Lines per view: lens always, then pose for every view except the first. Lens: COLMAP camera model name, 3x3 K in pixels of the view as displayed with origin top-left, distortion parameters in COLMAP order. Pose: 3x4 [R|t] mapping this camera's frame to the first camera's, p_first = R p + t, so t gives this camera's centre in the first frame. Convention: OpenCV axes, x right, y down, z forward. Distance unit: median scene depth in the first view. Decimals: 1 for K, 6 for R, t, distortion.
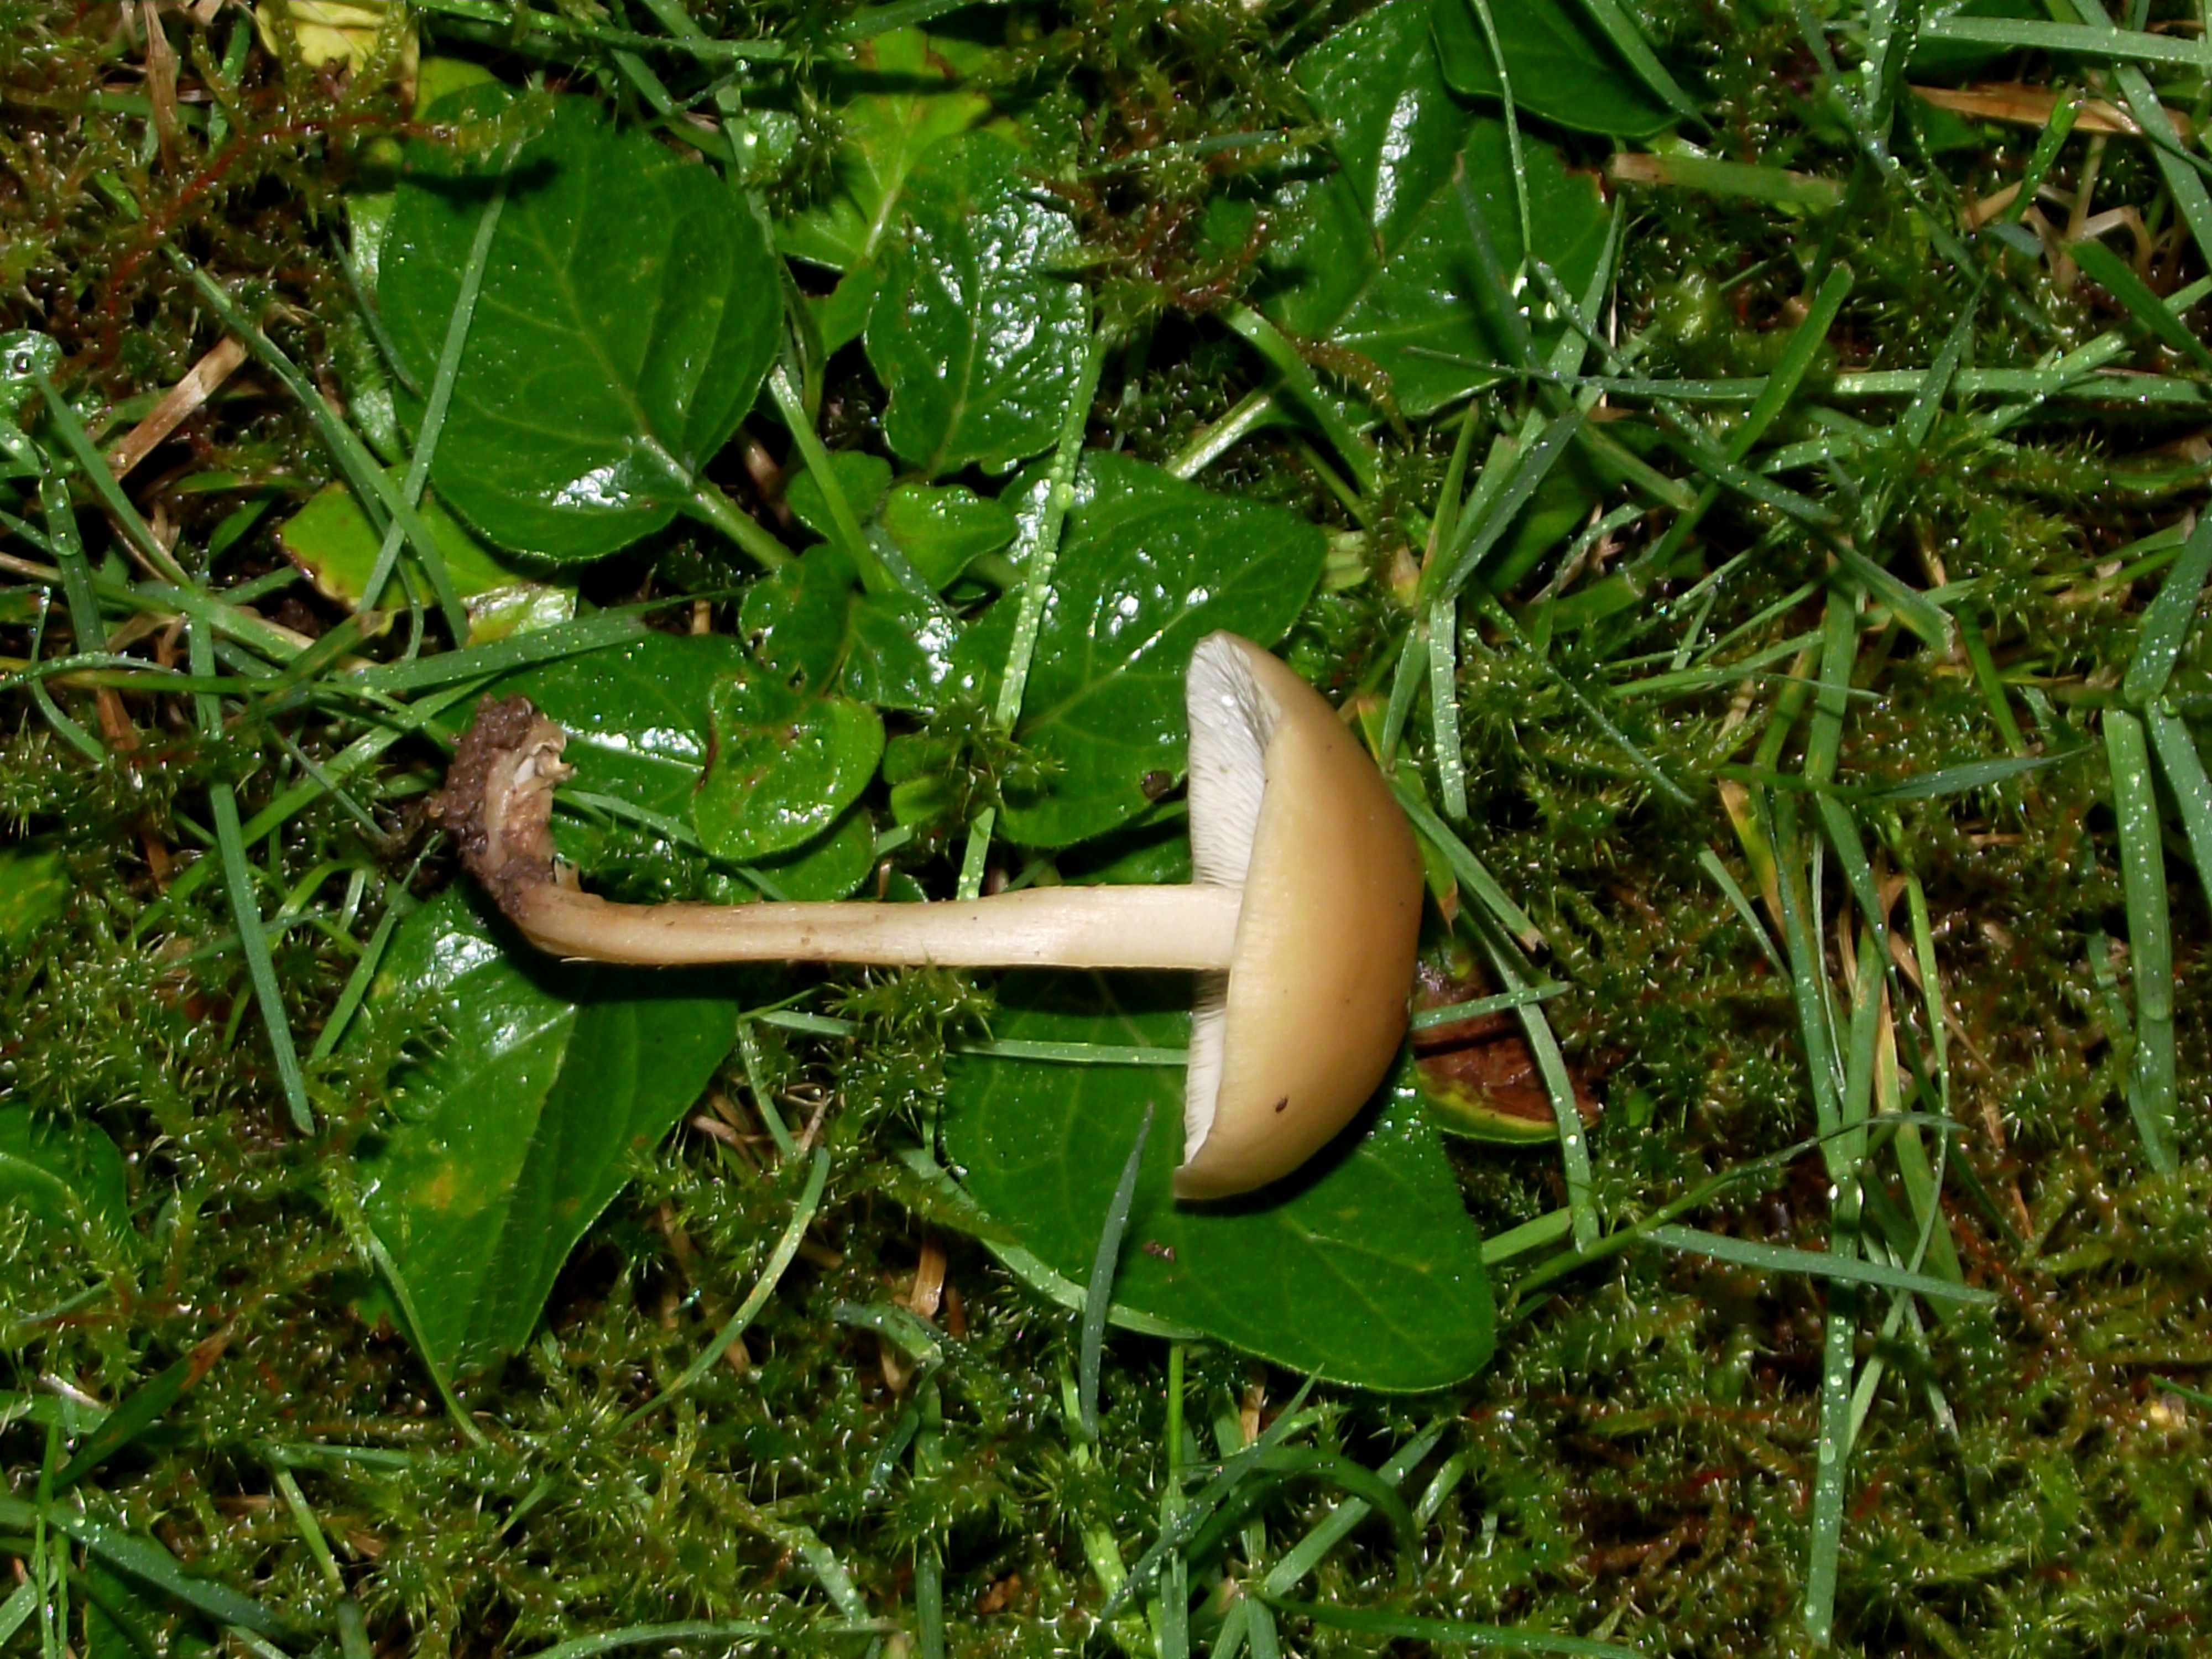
lens RADIAL K [[4723.0, 0, 1107.1], [0, 4723.0, 829.3], [0, 0, 1]] dist [0.037123, 0.000000]
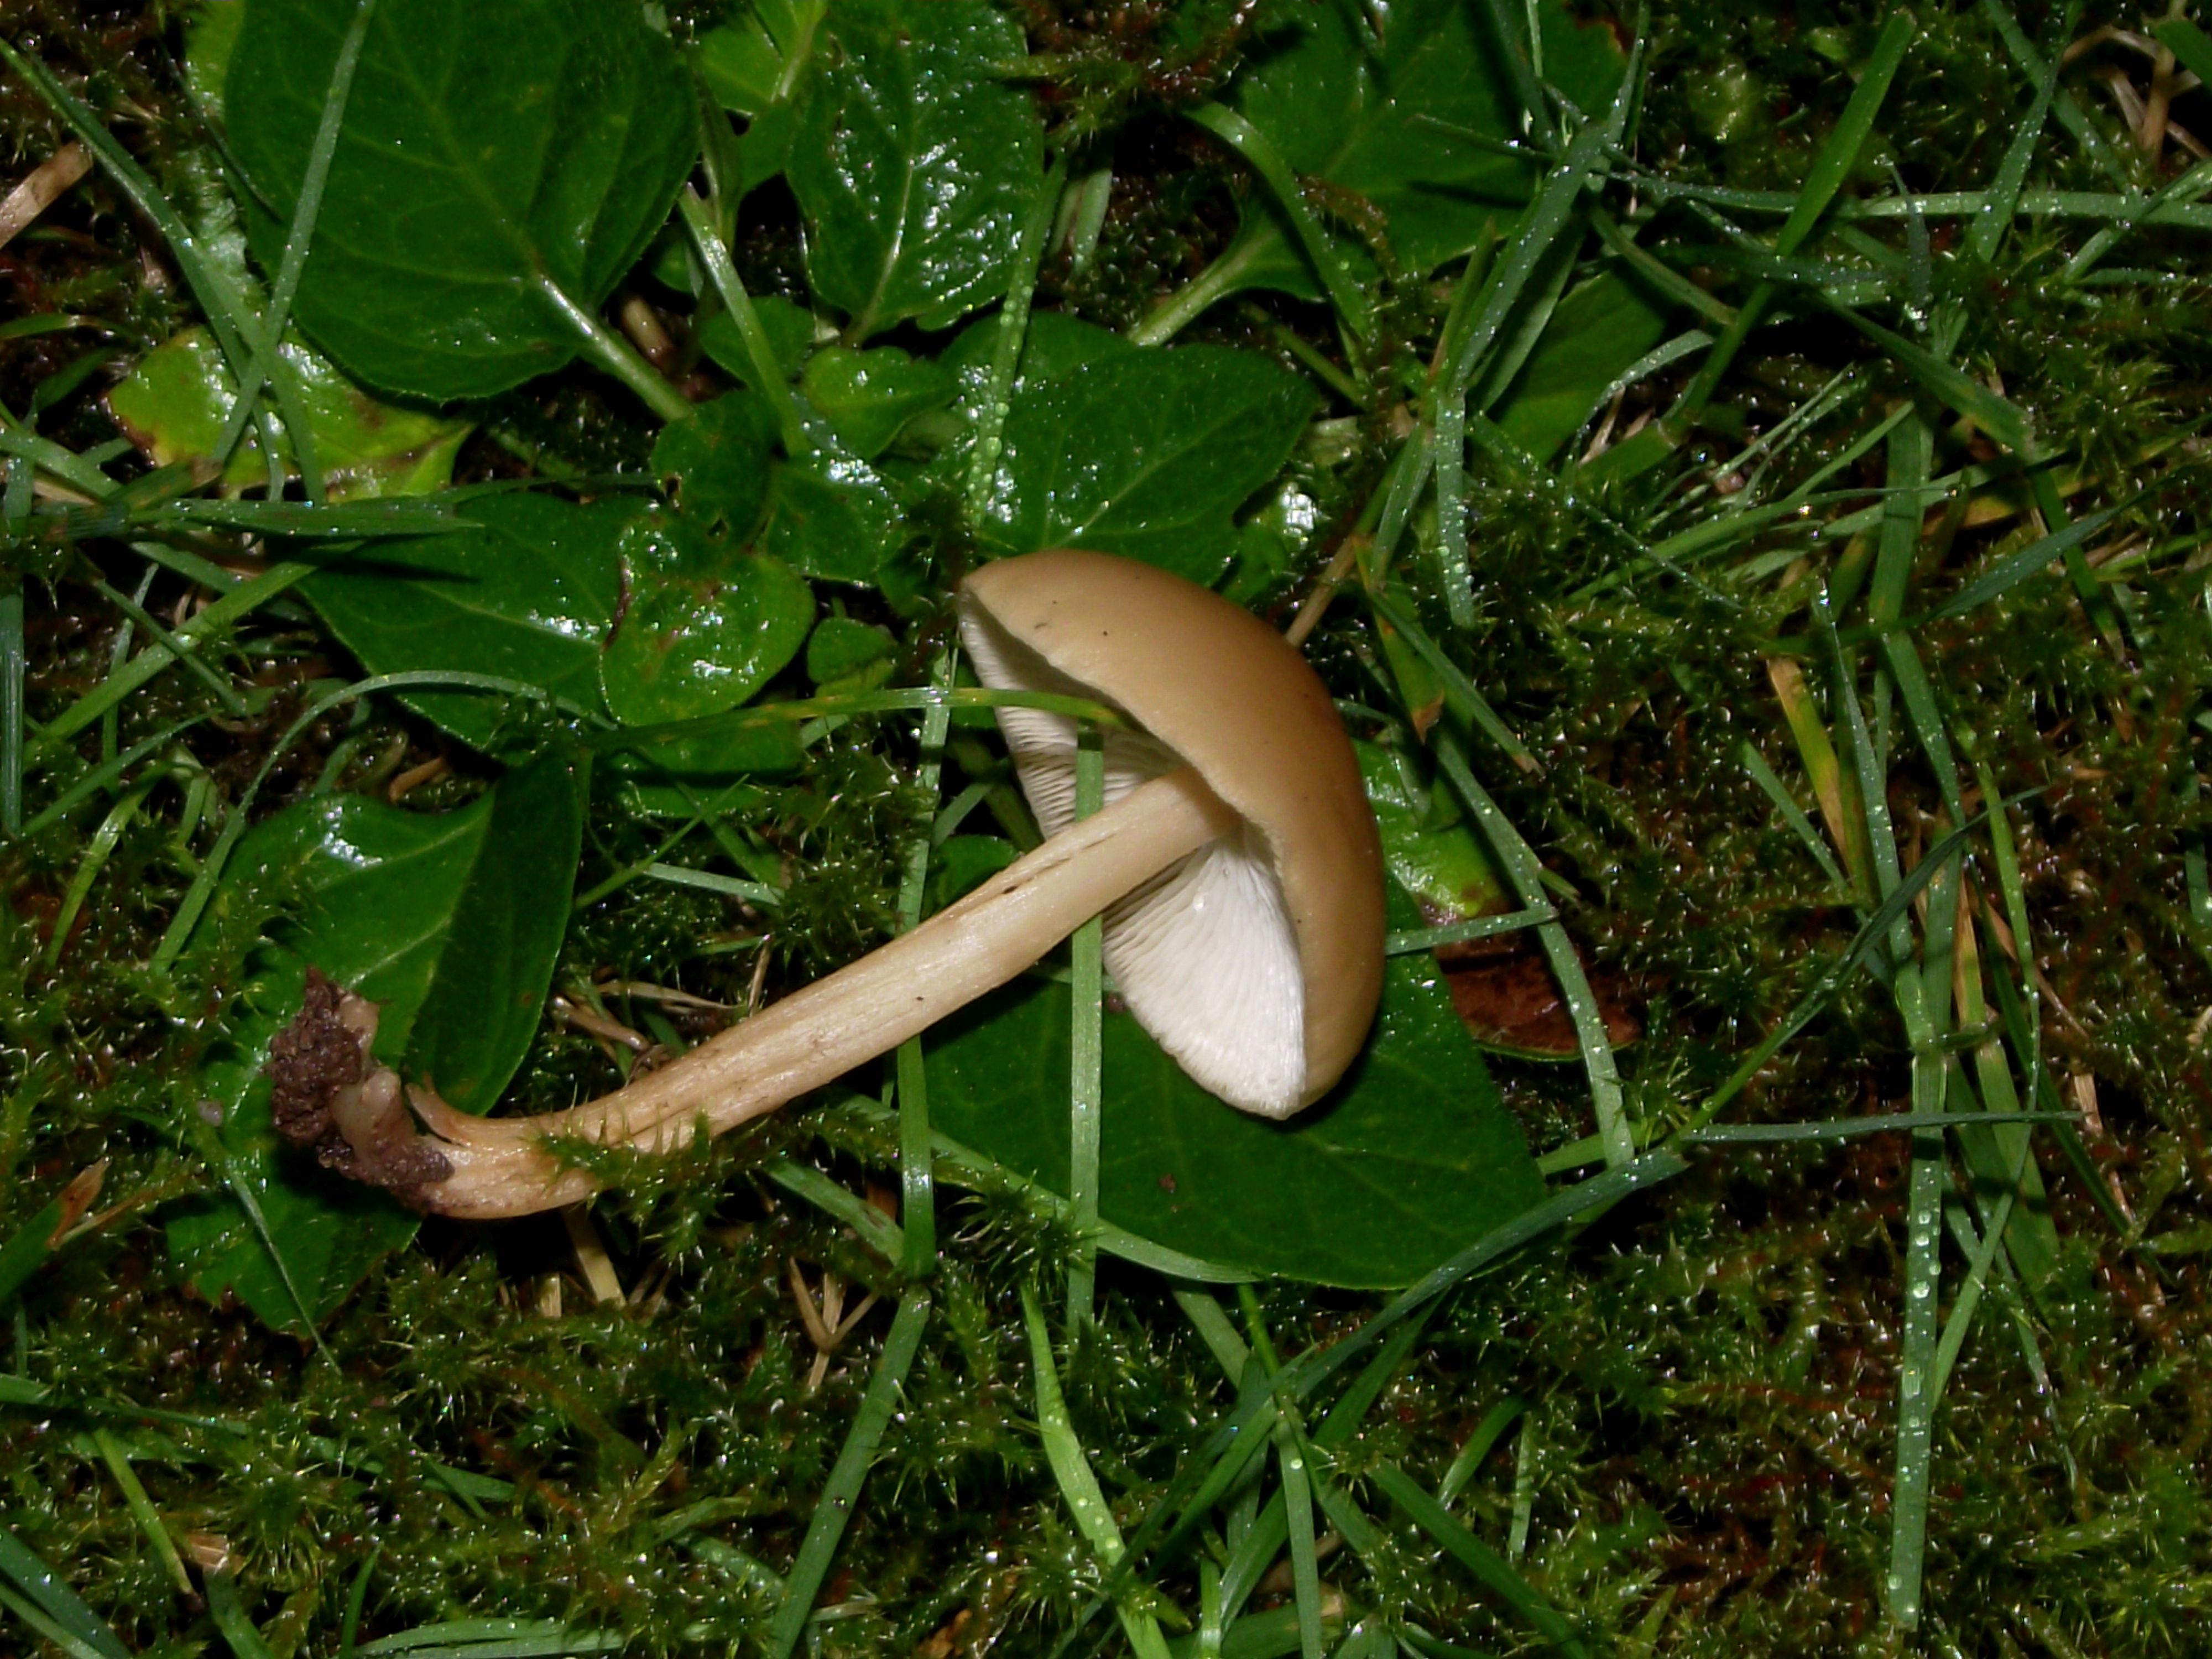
lens RADIAL K [[6174.8, 0, 1105.4], [0, 6174.8, 829.7], [0, 0, 1]] dist [0.075465, 0.000000]
pose [[0.999370, -0.005078, 0.035115, -0.033222], [0.008739, 0.994443, -0.104912, 0.139245], [-0.034387, 0.105153, 0.993861, -0.128383]]
